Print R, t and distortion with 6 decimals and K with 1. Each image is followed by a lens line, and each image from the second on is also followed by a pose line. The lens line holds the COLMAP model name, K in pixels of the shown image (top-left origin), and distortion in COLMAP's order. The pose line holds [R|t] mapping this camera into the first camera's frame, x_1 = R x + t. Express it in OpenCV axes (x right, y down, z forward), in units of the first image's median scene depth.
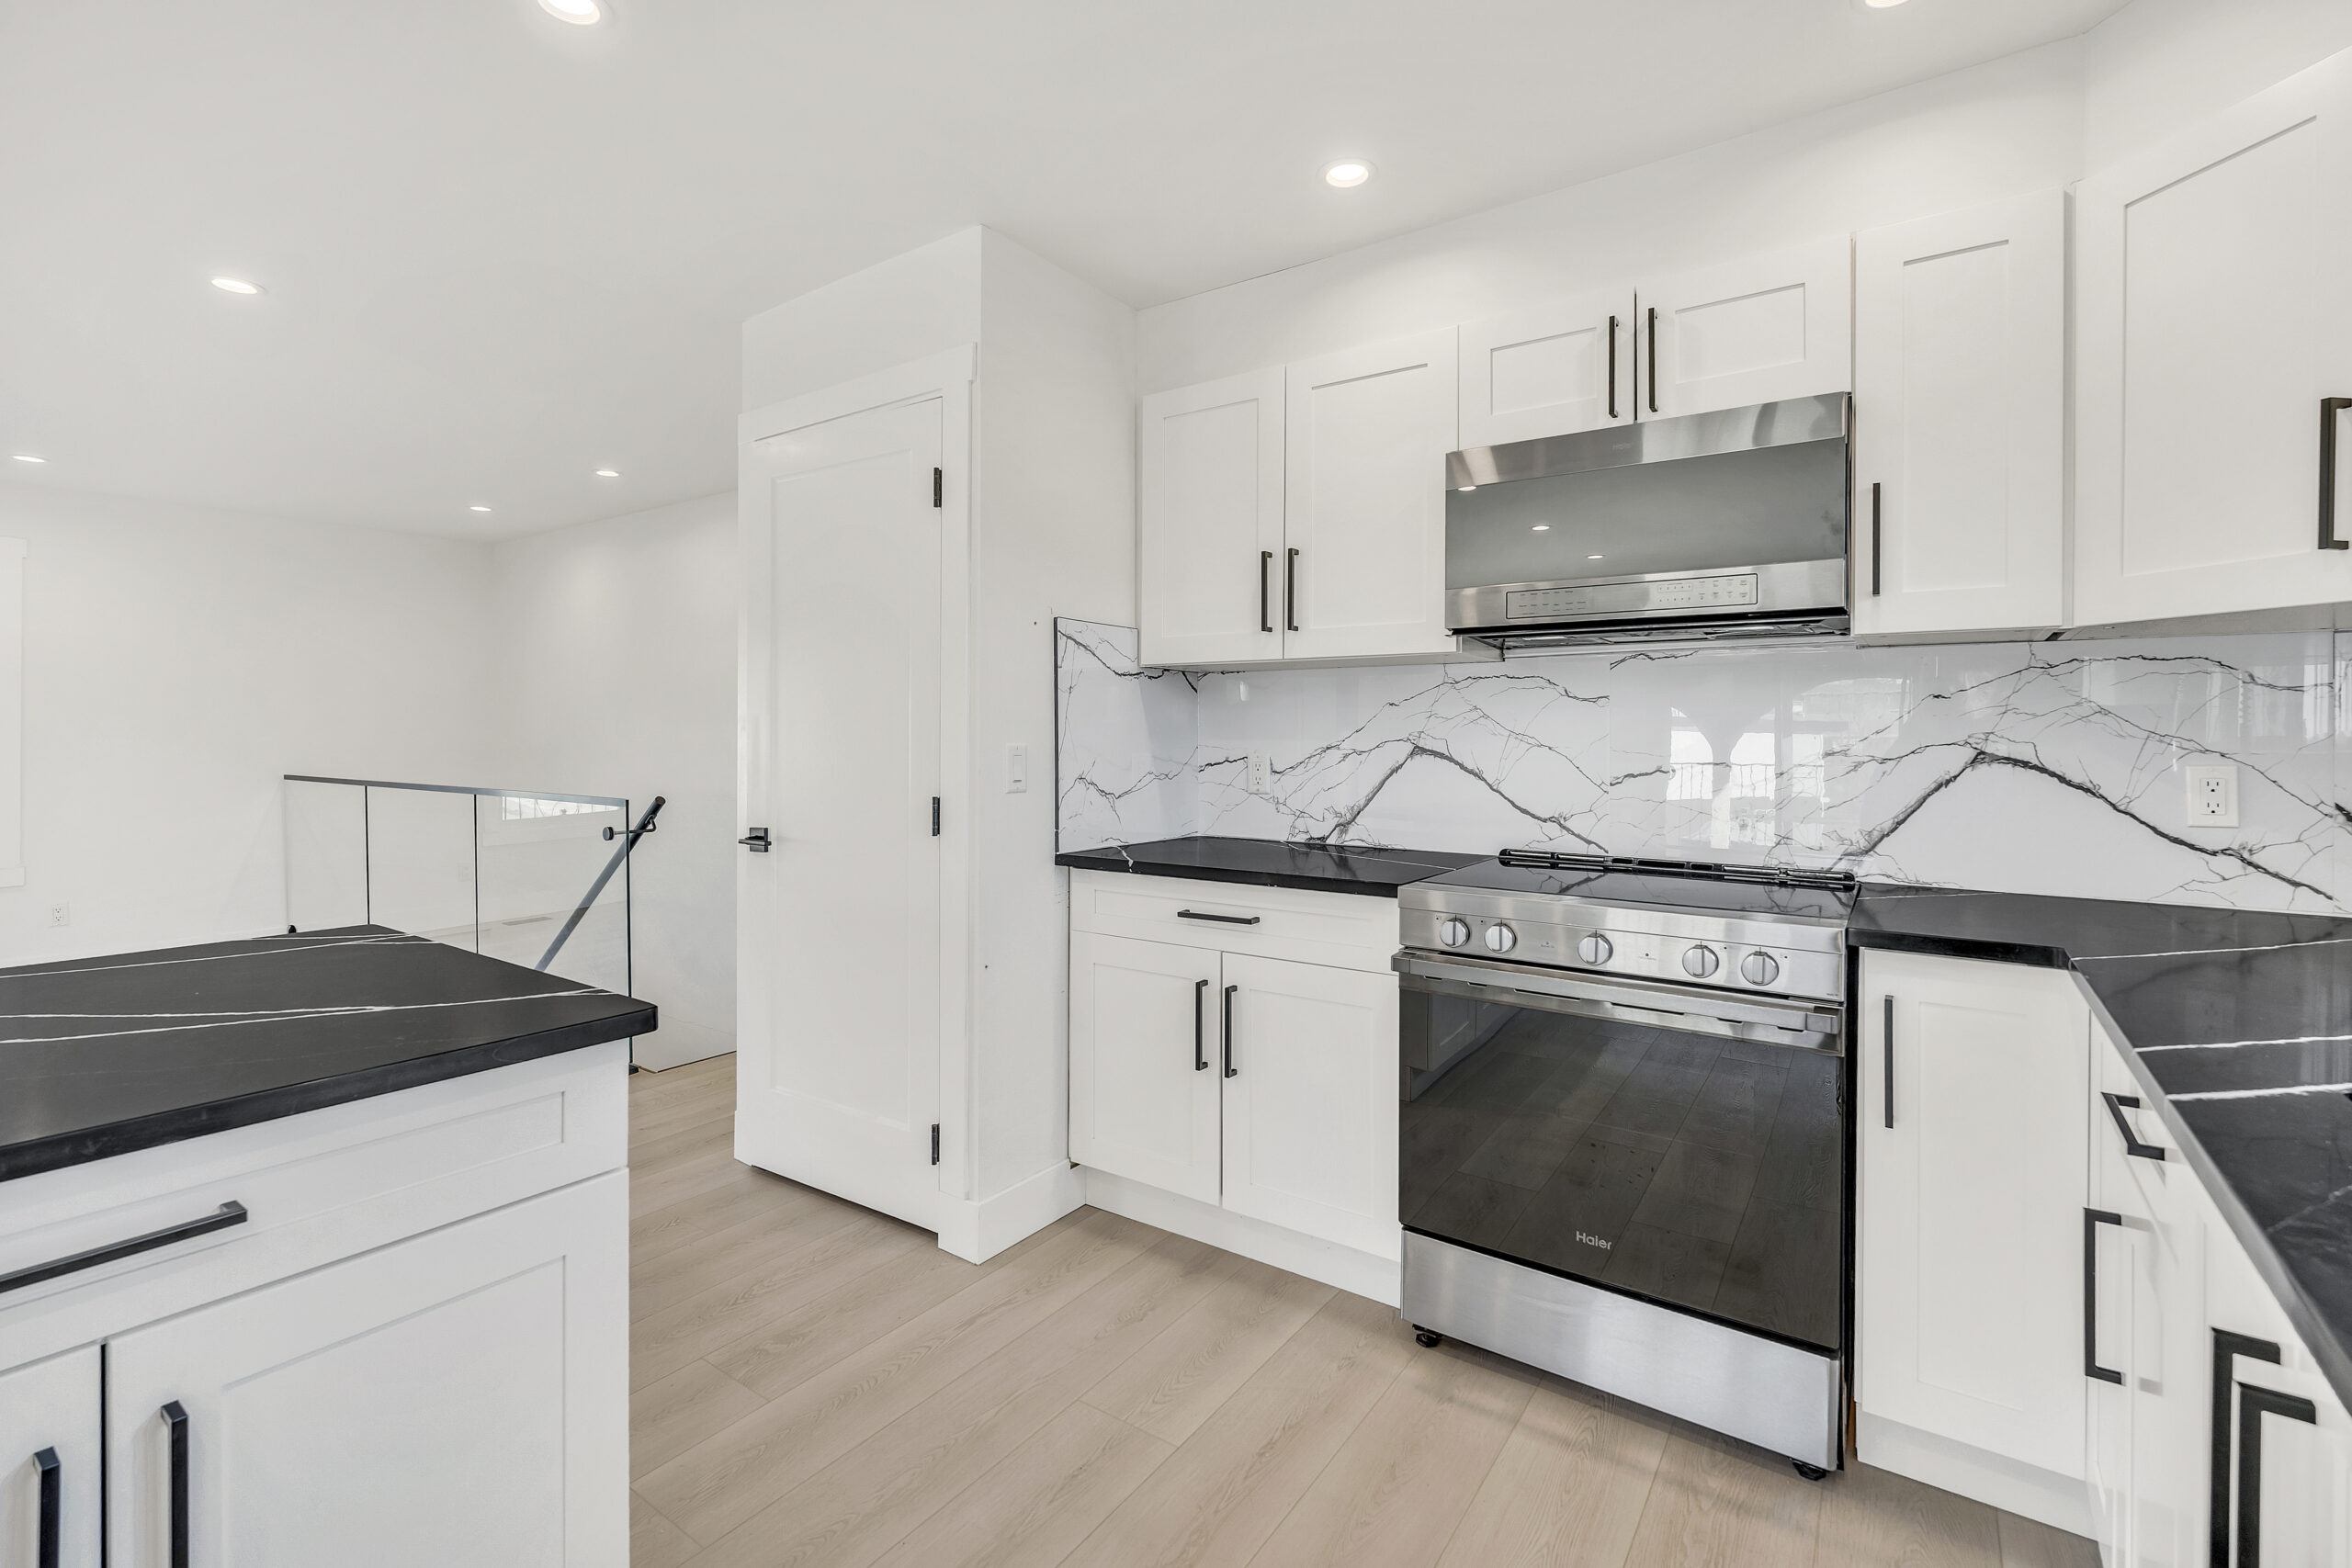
lens RADIAL K [[1051.2, 0, 1171.0], [0, 1051.2, 739.3], [0, 0, 1]] dist [0.001460, 0.000330]
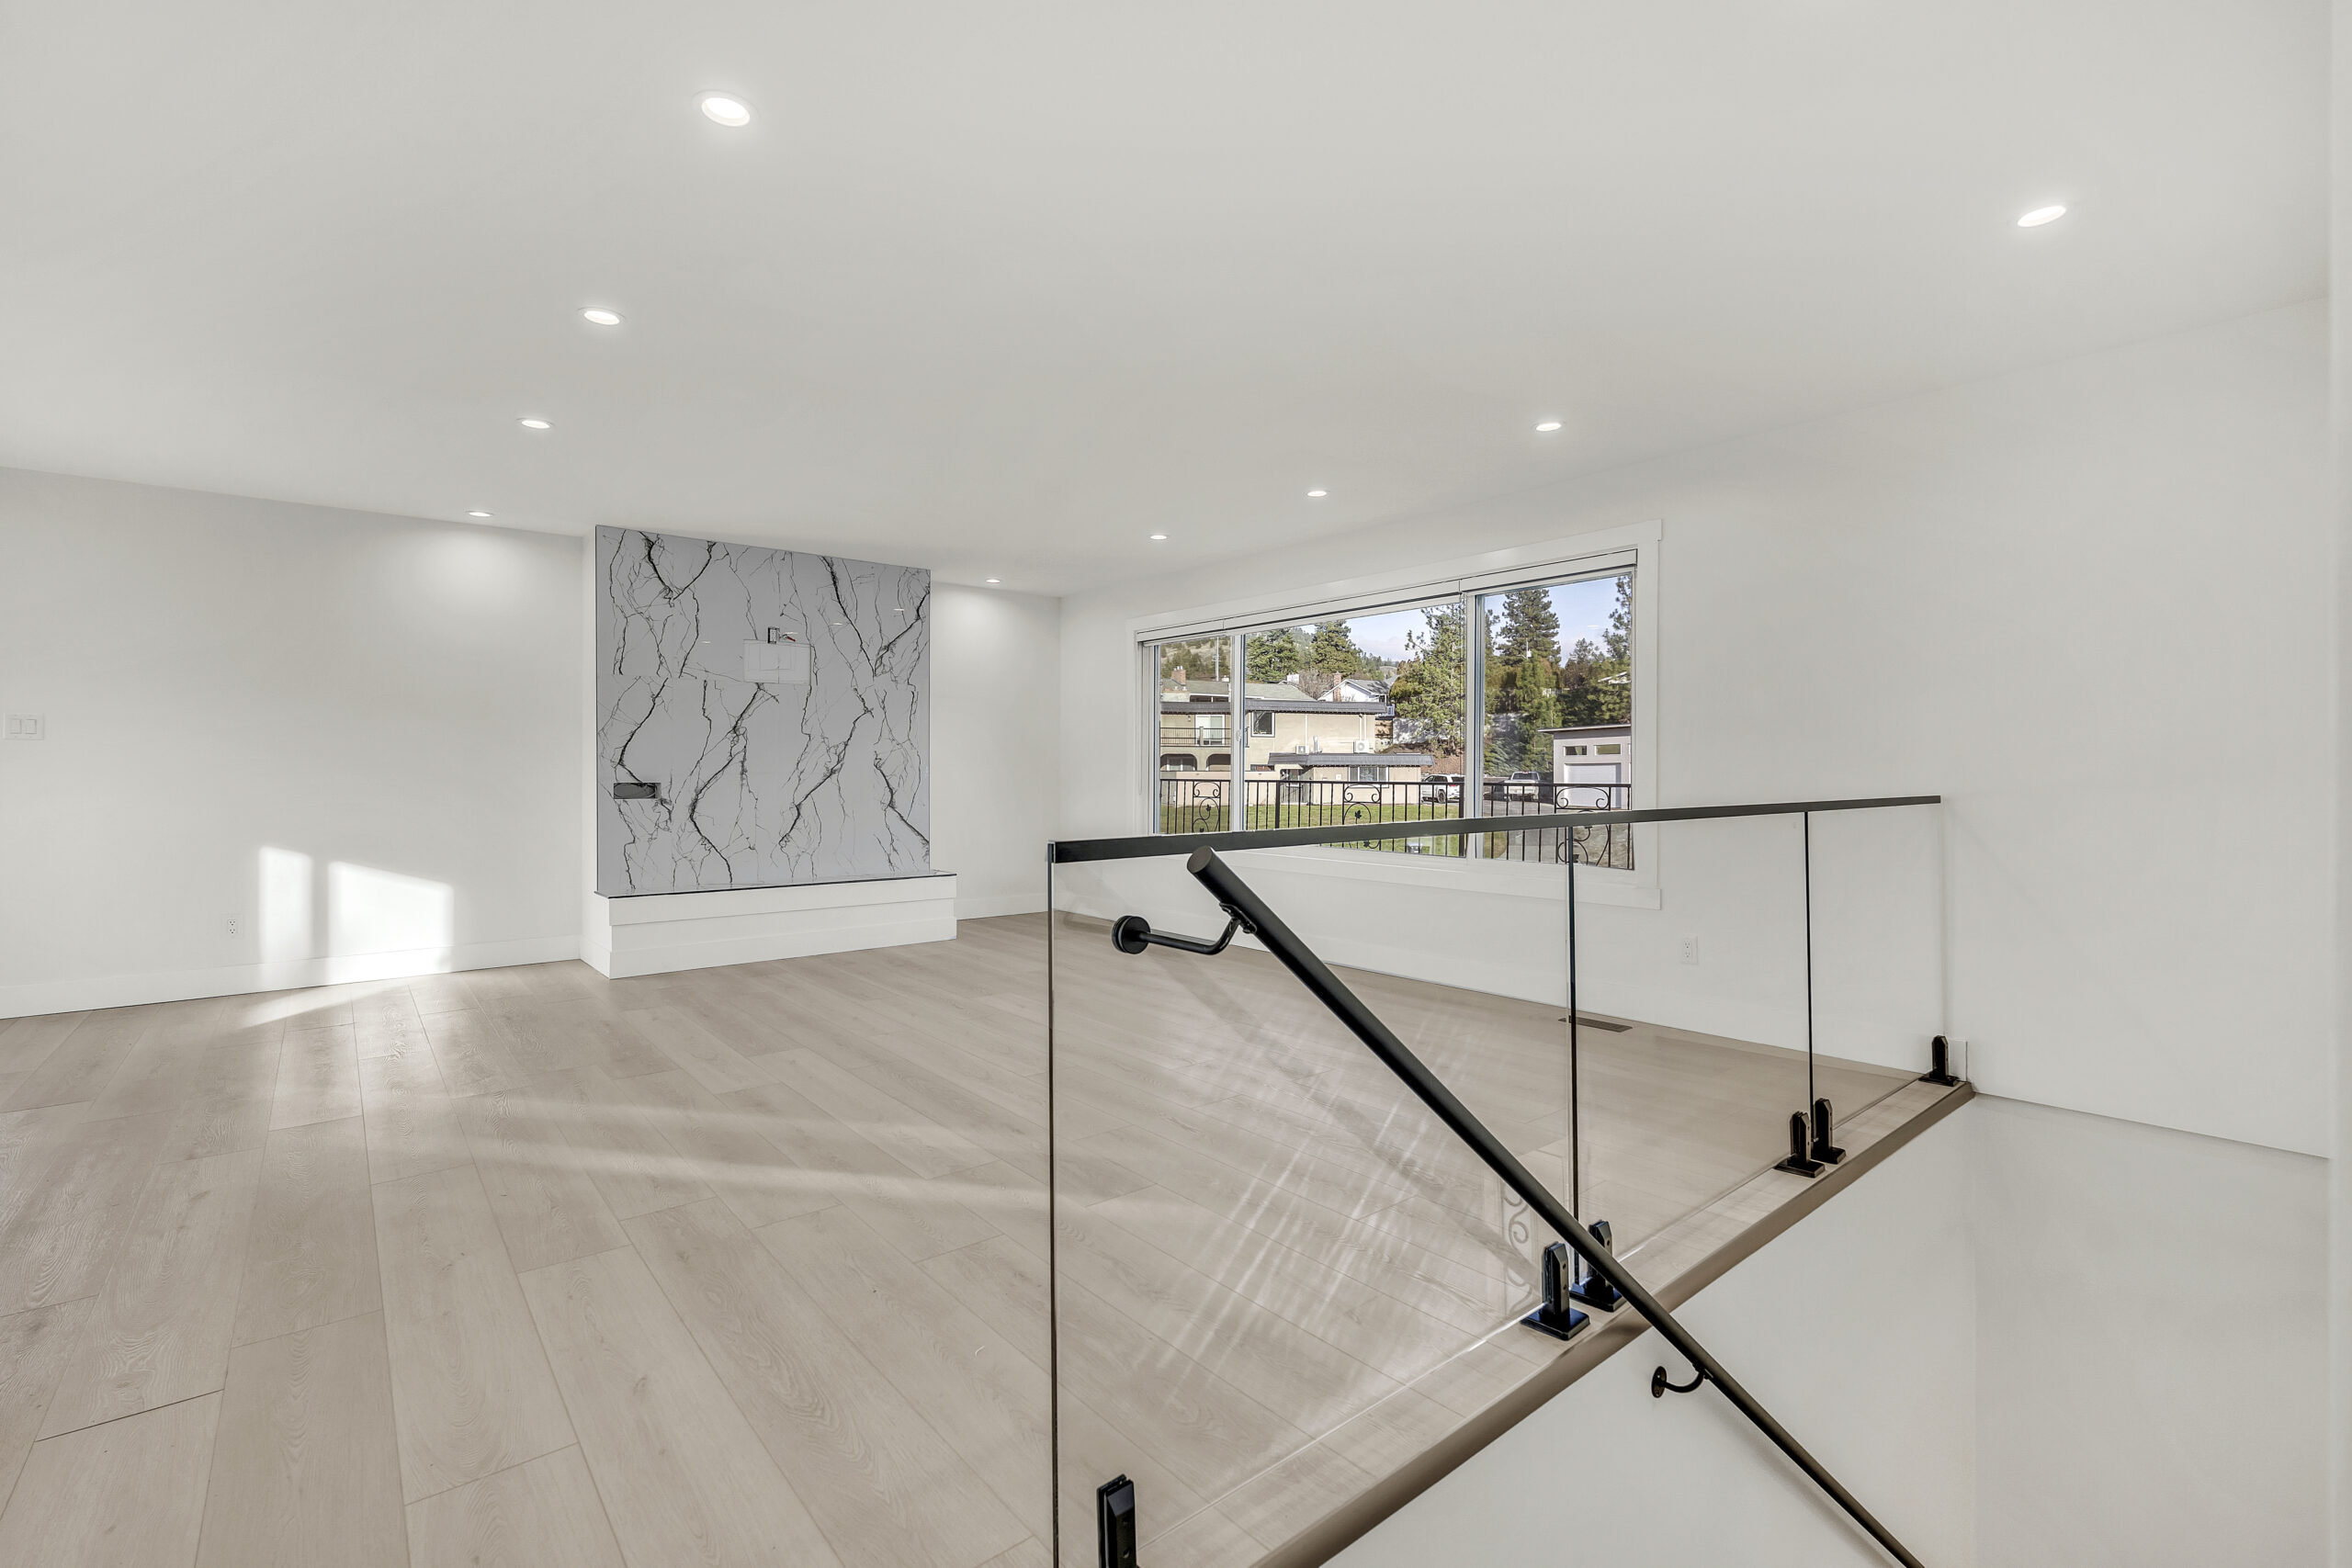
lens RADIAL K [[1034.0, 0, 1174.3], [0, 1034.0, 769.4], [0, 0, 1]] dist [-0.002600, 0.000049]
pose [[-0.265543, -0.002851, -0.964095, -0.278619], [-0.003582, 0.999992, -0.001970, 0.048601], [0.964092, 0.002930, -0.265551, 1.672150]]
